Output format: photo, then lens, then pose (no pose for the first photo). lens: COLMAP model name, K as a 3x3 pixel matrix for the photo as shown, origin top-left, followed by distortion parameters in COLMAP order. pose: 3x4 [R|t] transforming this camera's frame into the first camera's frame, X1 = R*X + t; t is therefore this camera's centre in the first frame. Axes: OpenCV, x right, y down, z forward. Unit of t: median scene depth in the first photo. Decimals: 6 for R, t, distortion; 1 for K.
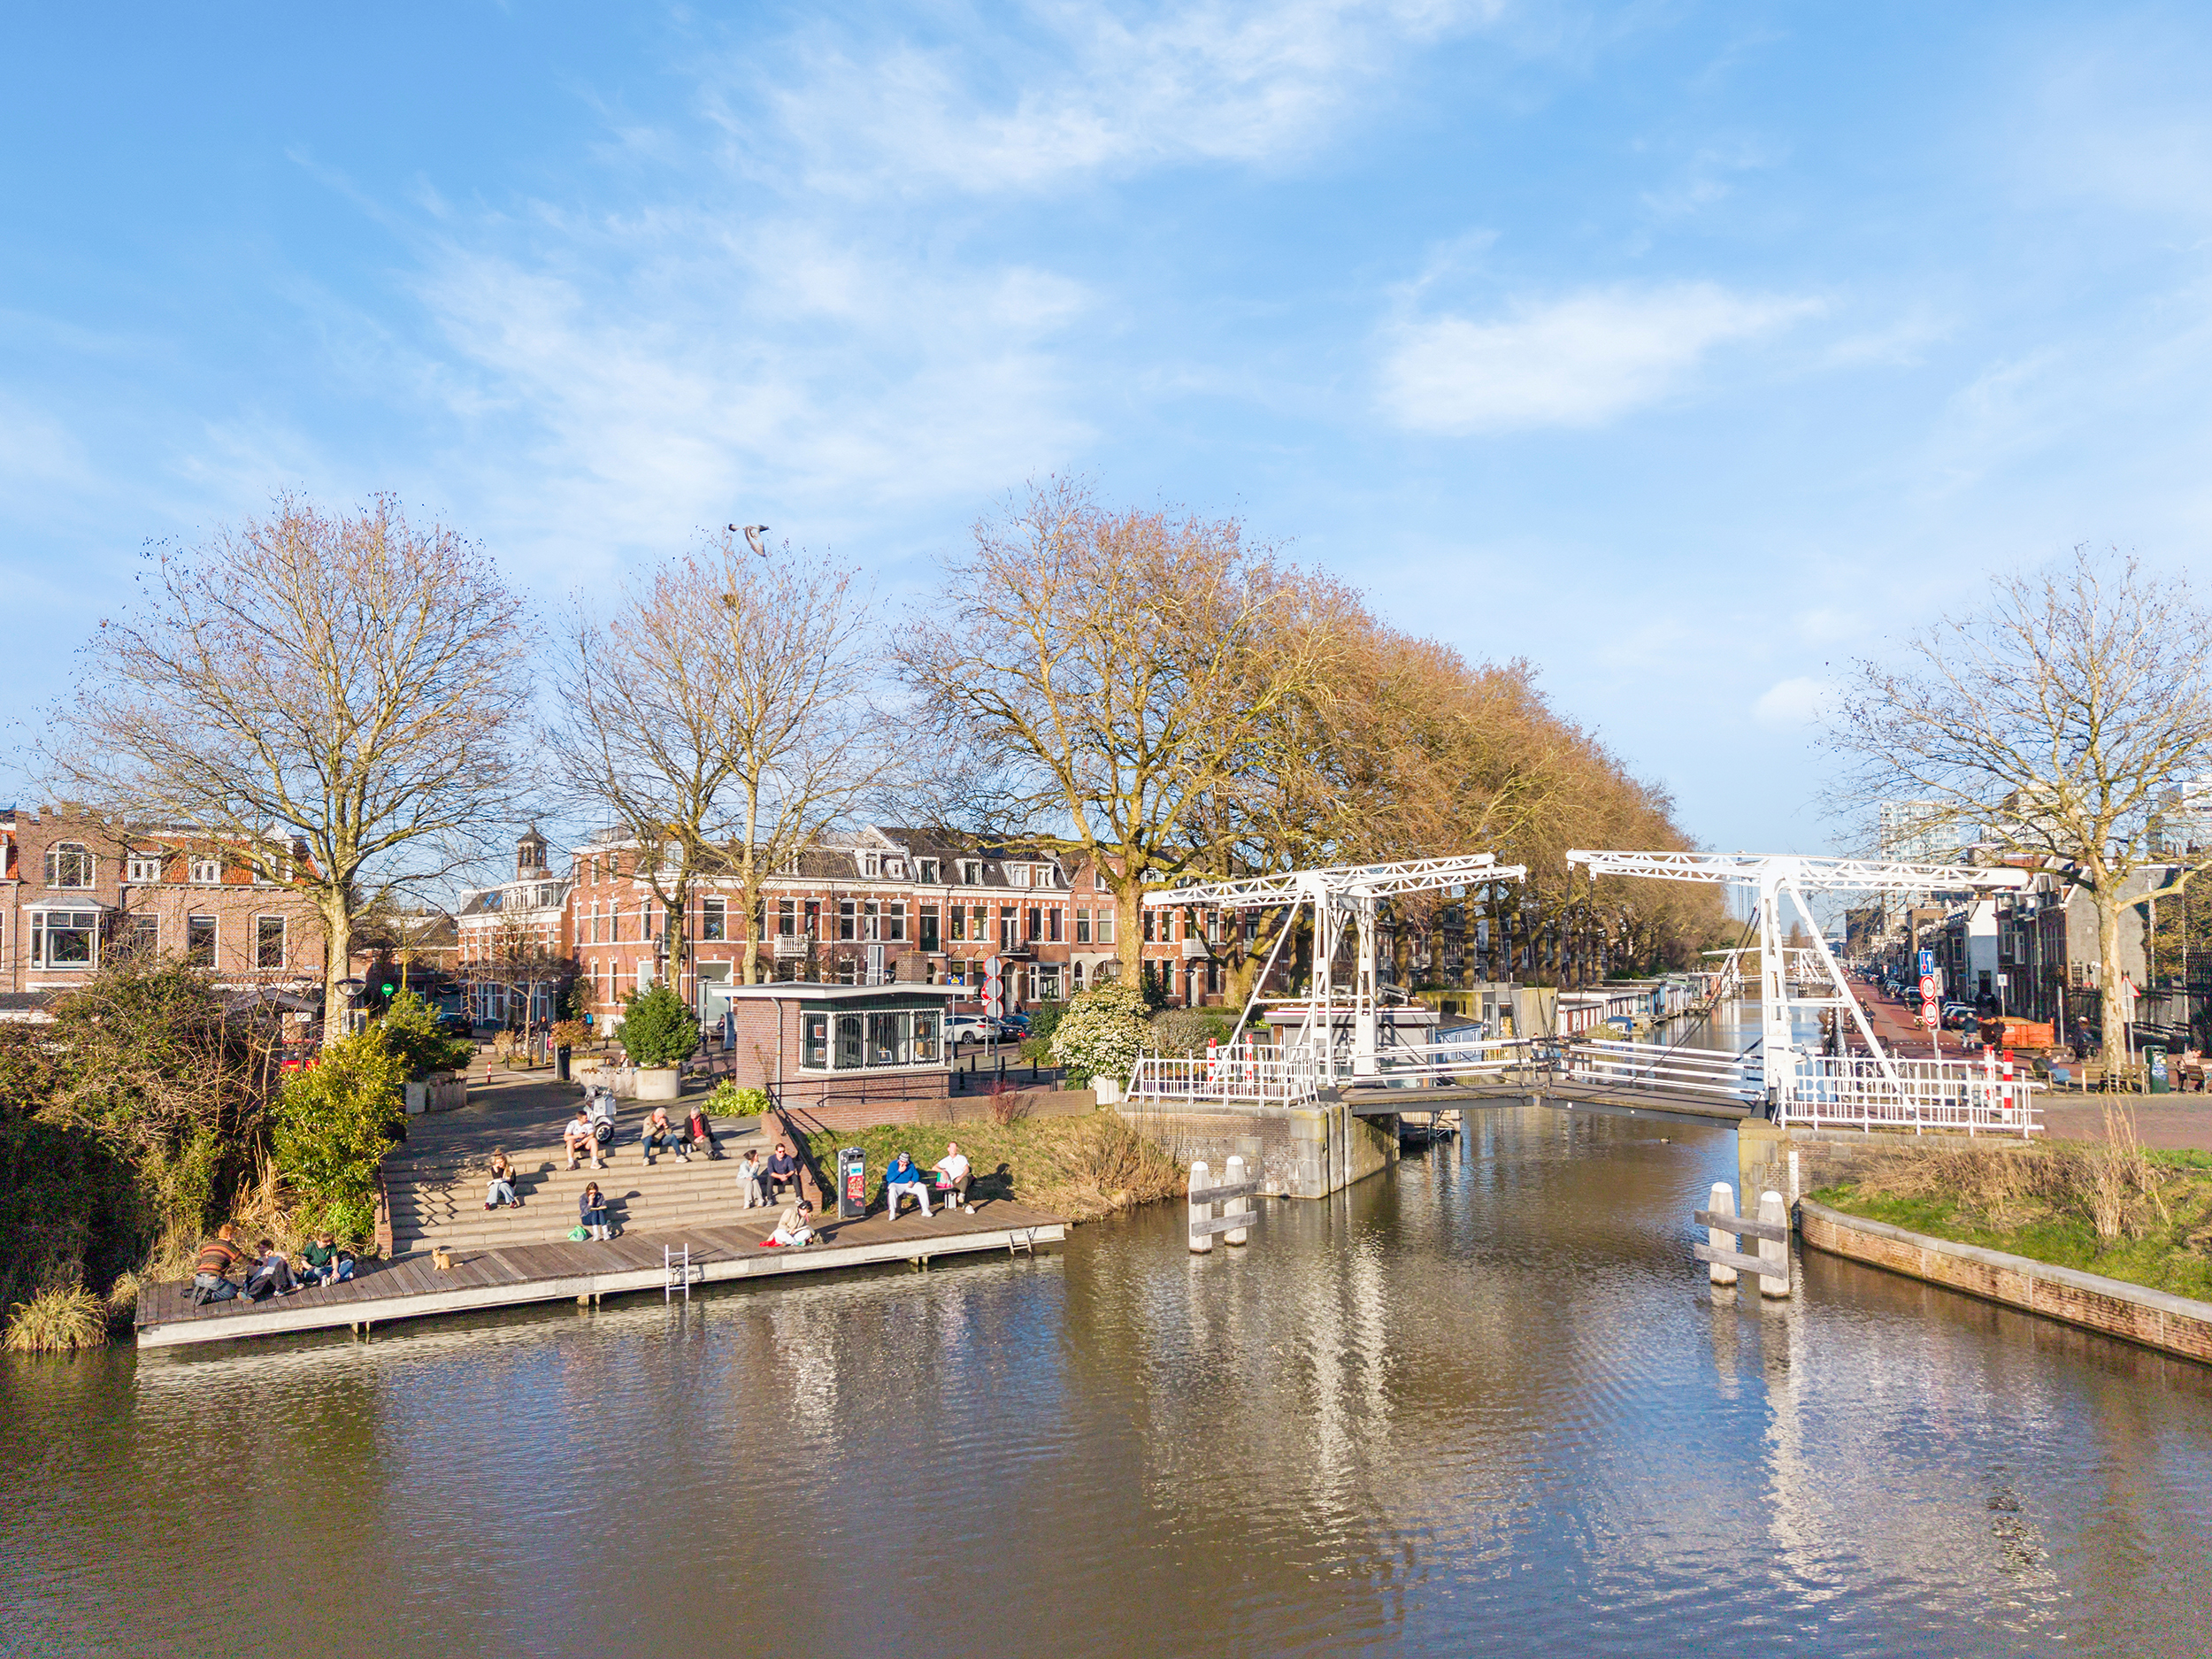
lens RADIAL K [[1515.0, 0, 1110.1], [0, 1515.0, 832.4], [0, 0, 1]] dist [-0.016813, -0.002617]
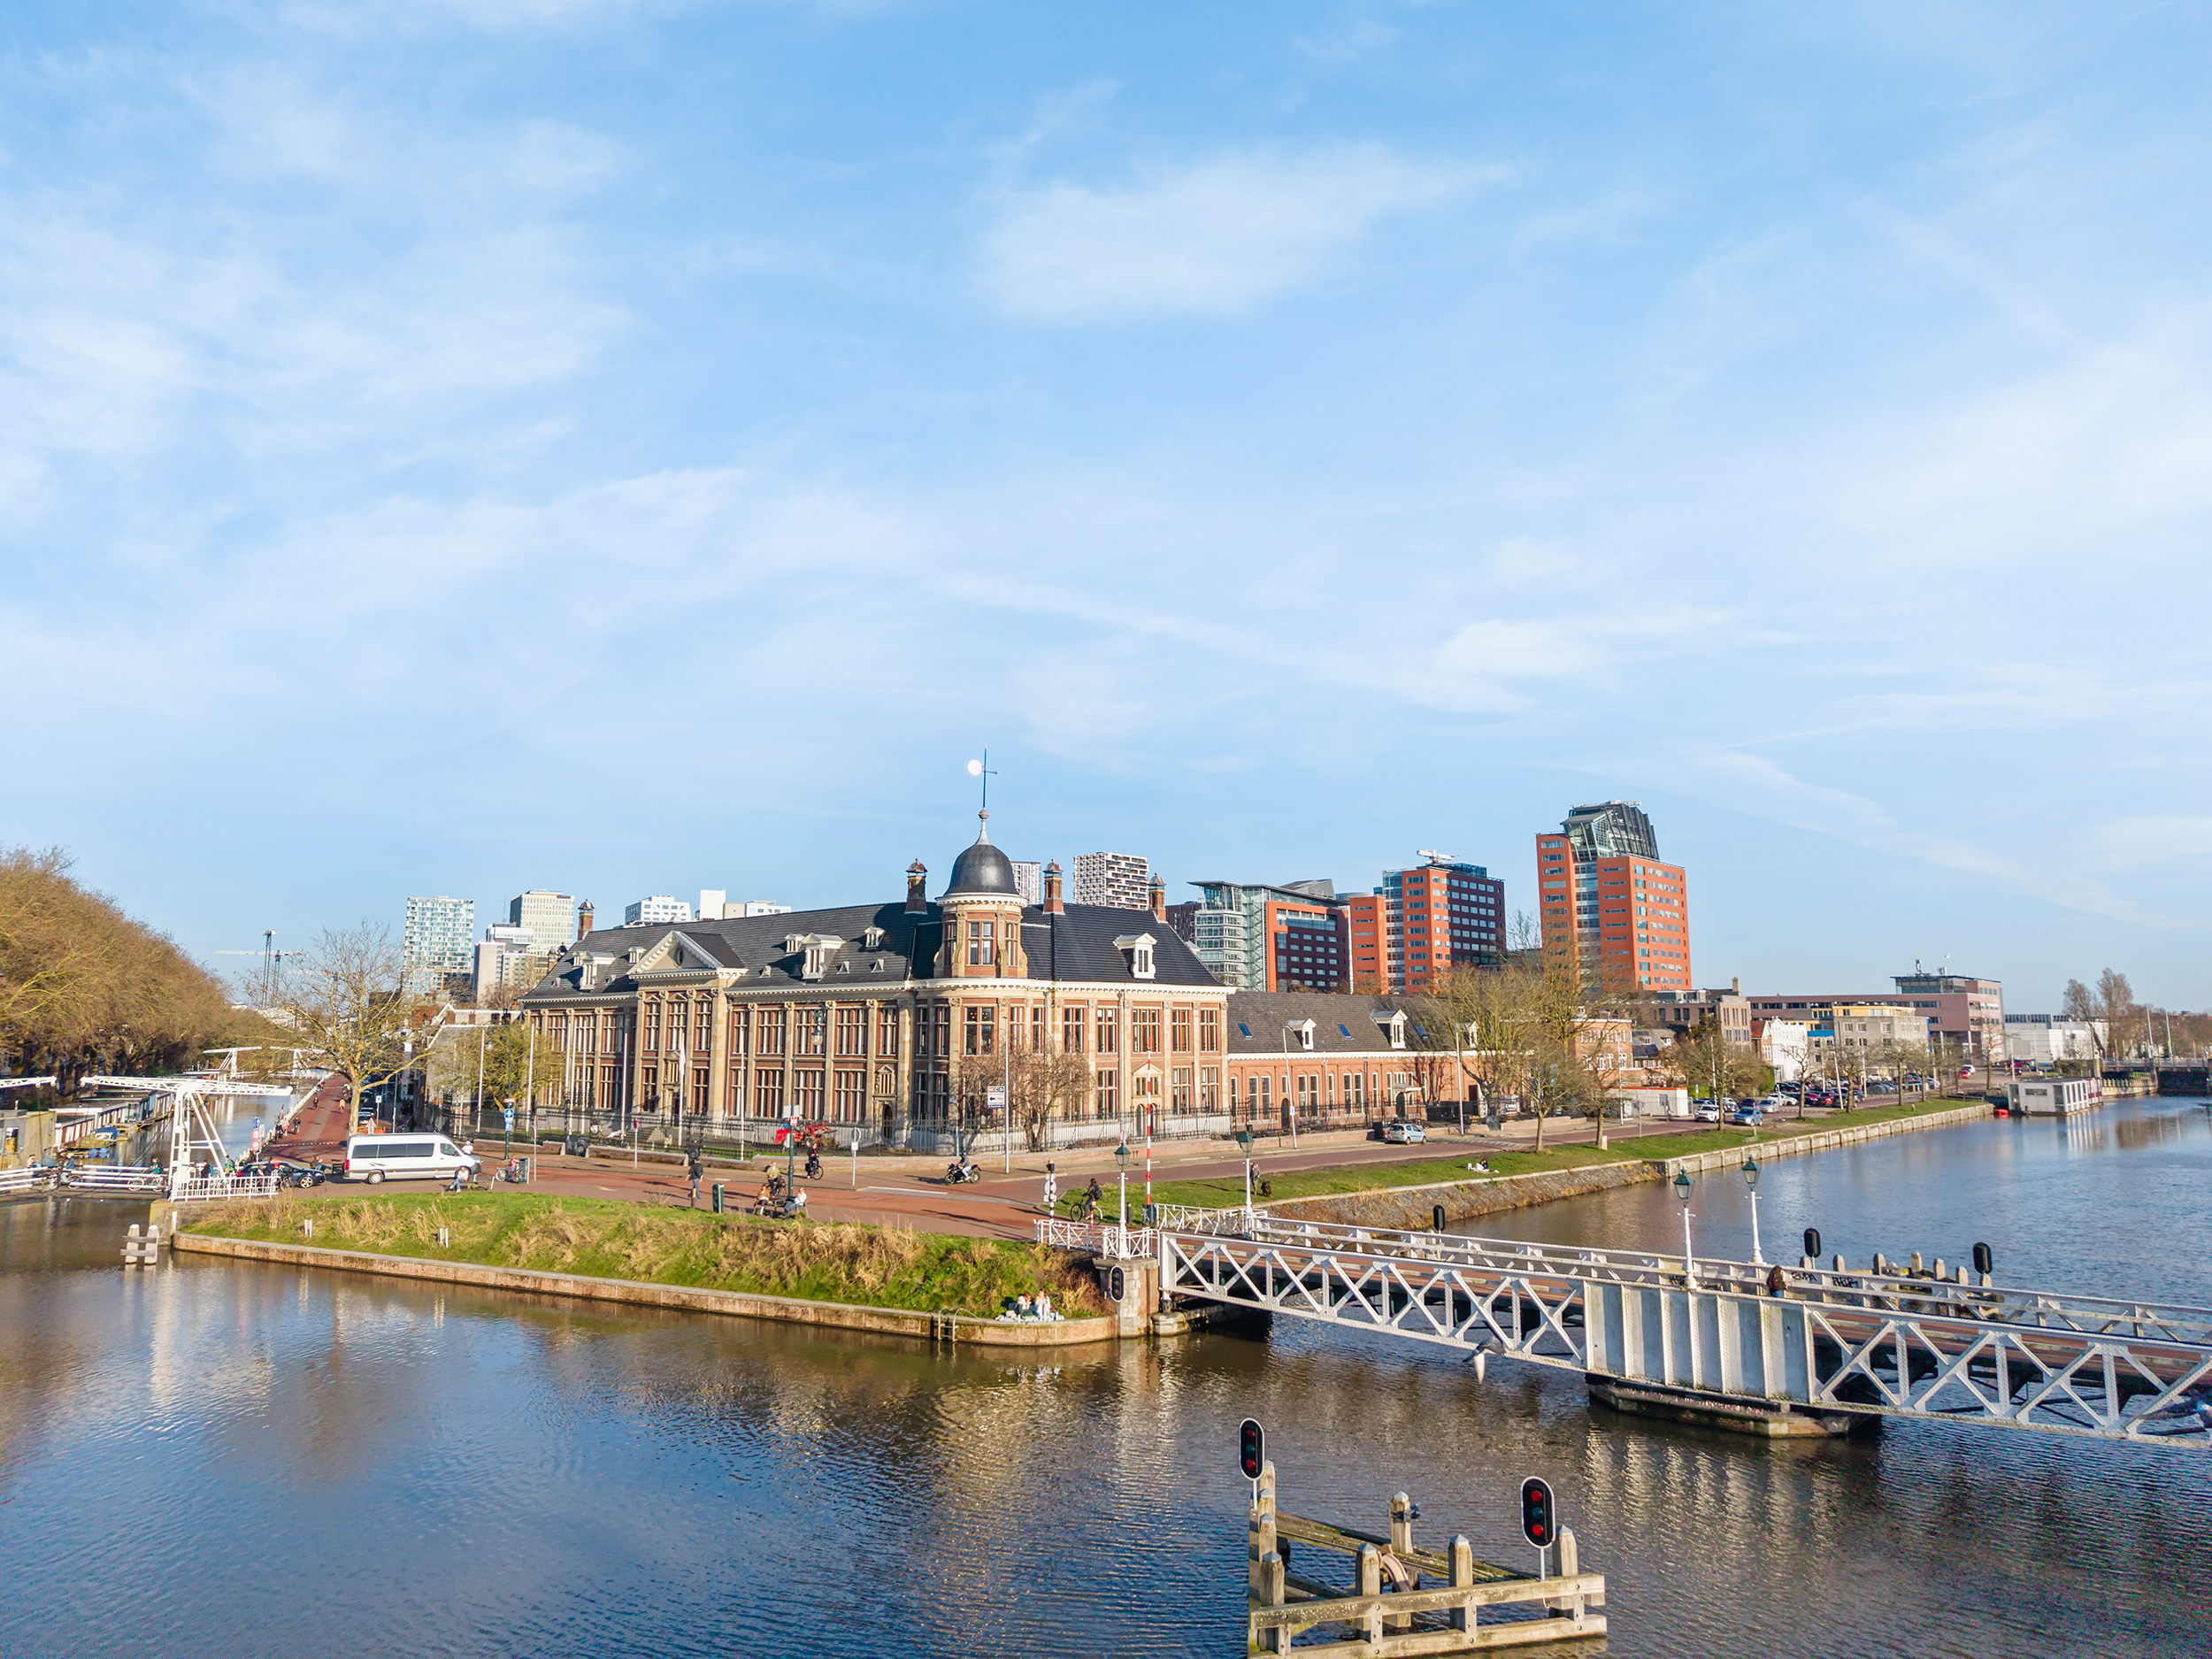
lens RADIAL K [[1515.0, 0, 1100.7], [0, 1515.0, 836.8], [0, 0, 1]] dist [-0.016813, -0.002617]
pose [[0.624711, 0.103982, 0.773901, -0.526255], [-0.068599, 0.994570, -0.078257, -0.288193], [-0.777837, -0.004200, 0.628452, -1.610892]]
